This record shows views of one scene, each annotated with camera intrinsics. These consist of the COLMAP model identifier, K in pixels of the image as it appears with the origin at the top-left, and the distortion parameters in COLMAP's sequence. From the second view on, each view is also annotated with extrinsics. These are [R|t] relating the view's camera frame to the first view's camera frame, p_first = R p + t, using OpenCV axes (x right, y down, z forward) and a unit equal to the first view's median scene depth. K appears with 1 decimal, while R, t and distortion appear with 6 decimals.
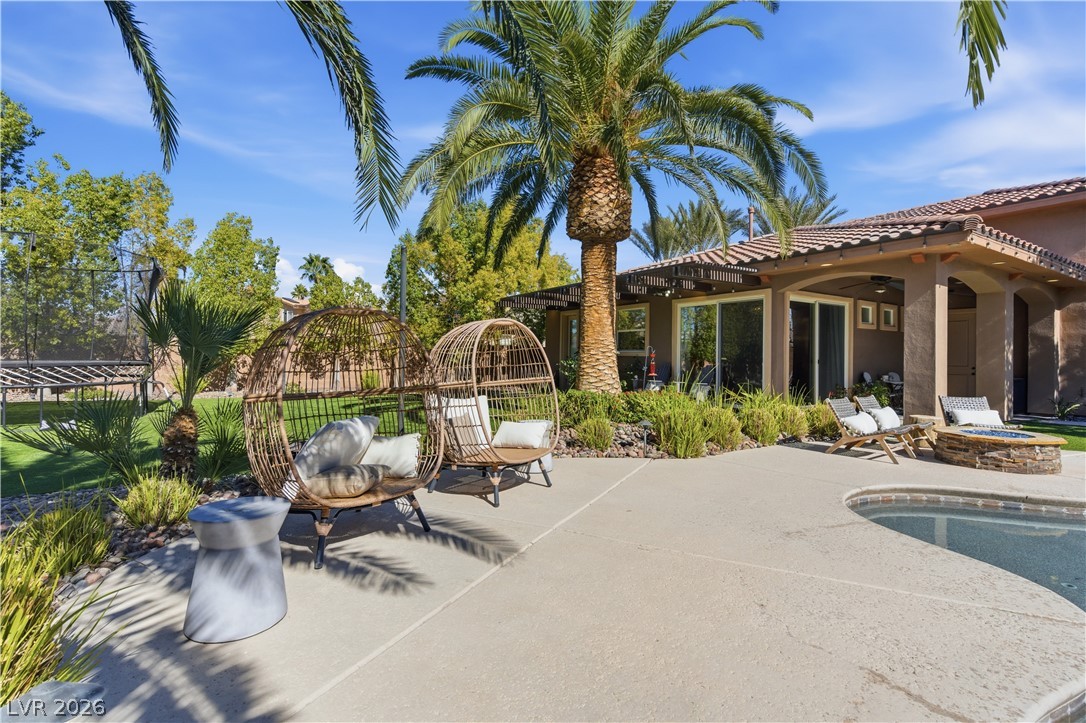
lens RADIAL K [[501.3, 0, 542.6], [0, 501.3, 346.7], [0, 0, 1]] dist [0.002882, 0.000328]
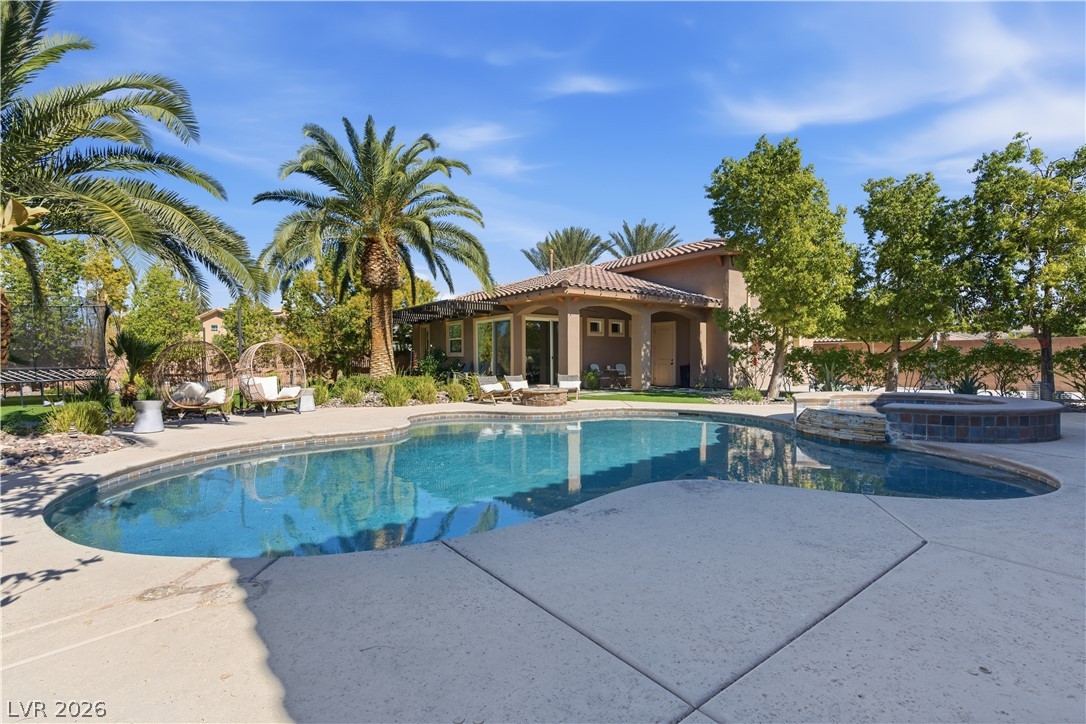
lens RADIAL K [[493.7, 0, 543.0], [0, 493.7, 362.0], [0, 0, 1]] dist [-0.001818, -0.000471]
pose [[0.996521, -0.021559, 0.080506, 0.398906], [0.019492, 0.999462, 0.026372, 0.001514], [-0.081031, -0.024711, 0.996405, -0.562938]]
